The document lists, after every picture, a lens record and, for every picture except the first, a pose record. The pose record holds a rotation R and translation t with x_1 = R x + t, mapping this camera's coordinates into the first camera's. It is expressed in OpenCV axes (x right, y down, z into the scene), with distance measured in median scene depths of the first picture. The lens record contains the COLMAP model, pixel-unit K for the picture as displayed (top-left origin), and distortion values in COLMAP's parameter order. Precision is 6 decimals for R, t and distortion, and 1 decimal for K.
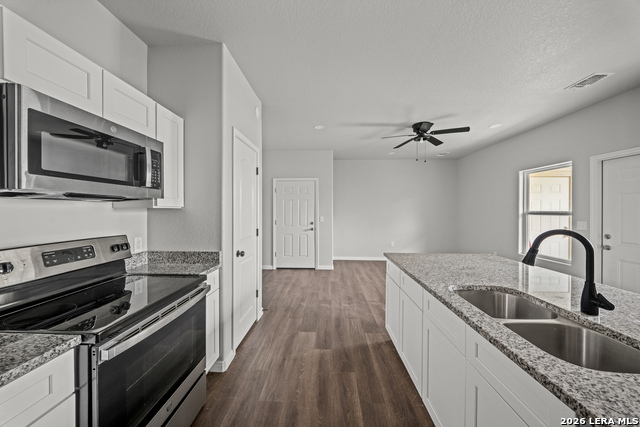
lens RADIAL K [[222.3, 0, 319.9], [0, 222.3, 211.9], [0, 0, 1]] dist [-0.008749, -0.000135]
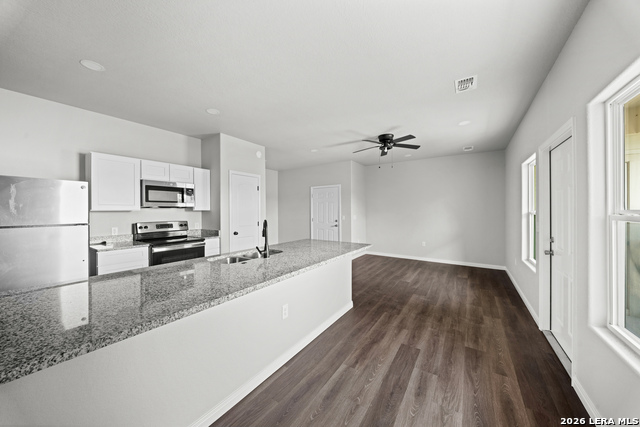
lens RADIAL K [[222.3, 0, 319.4], [0, 222.3, 210.7], [0, 0, 1]] dist [-0.008749, -0.000135]
pose [[0.847341, -0.005199, -0.531023, 0.958043], [0.002268, 0.999978, -0.006171, 0.001986], [0.531044, 0.004025, 0.847335, -0.195711]]
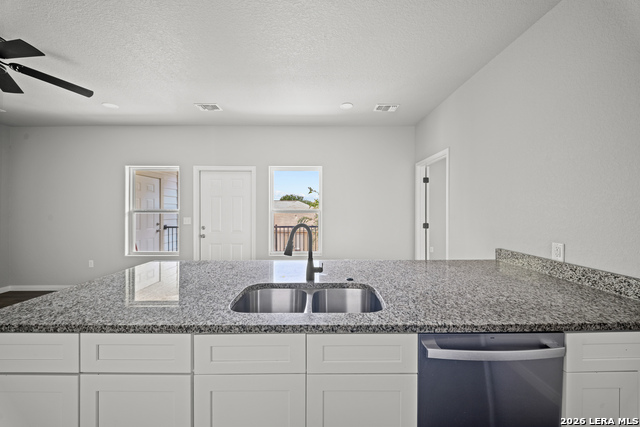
lens RADIAL K [[222.3, 0, 321.3], [0, 222.3, 210.2], [0, 0, 1]] dist [-0.008749, -0.000135]
pose [[-0.045630, -0.005203, 0.998945, -0.075817], [0.004050, 0.999977, 0.005393, 0.000142], [-0.998950, 0.004292, -0.045608, 0.326185]]
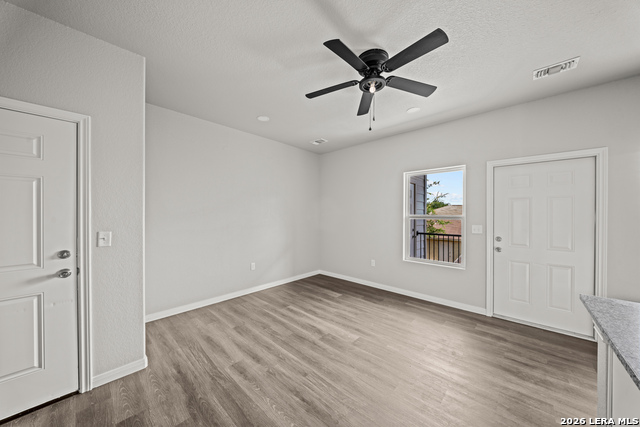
lens RADIAL K [[222.3, 0, 322.8], [0, 222.3, 214.1], [0, 0, 1]] dist [-0.008749, -0.000135]
pose [[0.660790, -0.002306, 0.750567, -0.045588], [0.003221, 0.999995, 0.000237, -0.009348], [-0.750564, 0.002261, 0.660794, 0.899241]]
